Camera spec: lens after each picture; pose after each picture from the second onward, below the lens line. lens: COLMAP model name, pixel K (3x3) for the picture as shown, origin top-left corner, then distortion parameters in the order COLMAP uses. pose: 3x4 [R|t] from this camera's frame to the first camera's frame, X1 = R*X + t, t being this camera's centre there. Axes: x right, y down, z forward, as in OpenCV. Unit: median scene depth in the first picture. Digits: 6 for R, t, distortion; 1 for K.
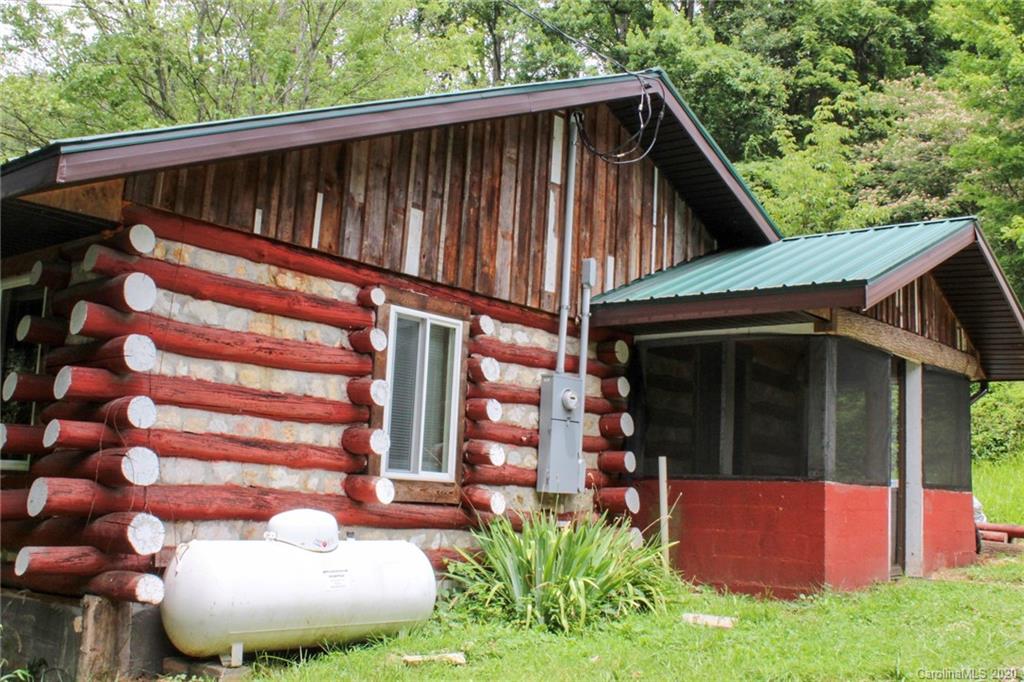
lens RADIAL K [[1007.6, 0, 512.0], [0, 1007.6, 341.0], [0, 0, 1]] dist [-0.129318, 0.174933]
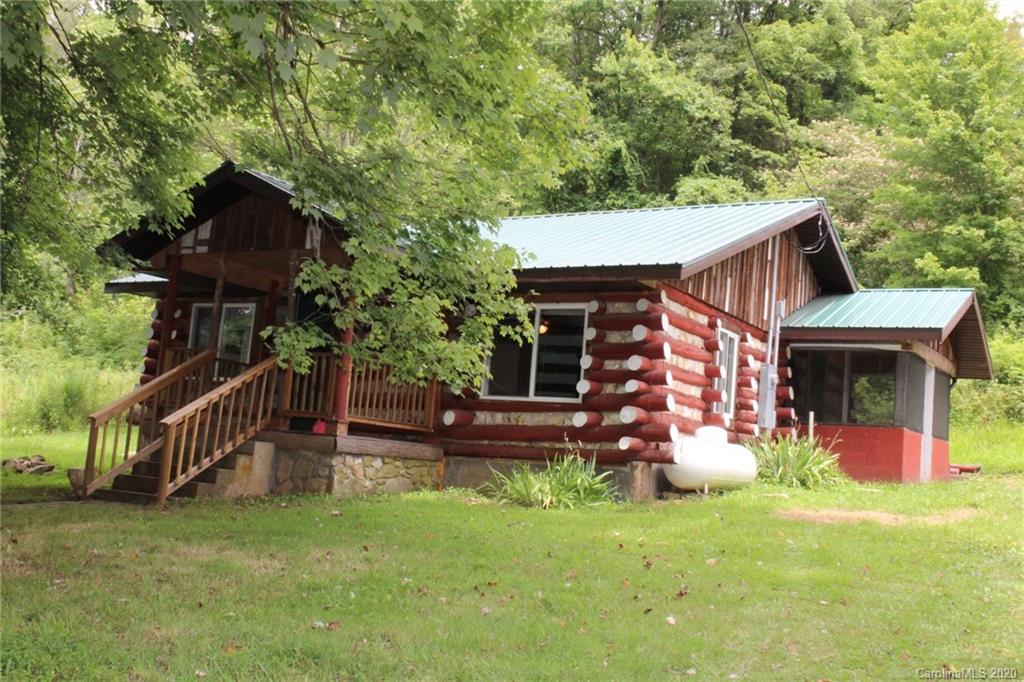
lens RADIAL K [[1007.6, 0, 512.0], [0, 1007.6, 341.0], [0, 0, 1]] dist [-0.129318, 0.174933]
pose [[0.988614, 0.055385, 0.139908, -0.591845], [-0.059936, 0.997795, 0.028526, -0.029896], [-0.138020, -0.036586, 0.989754, -0.656932]]
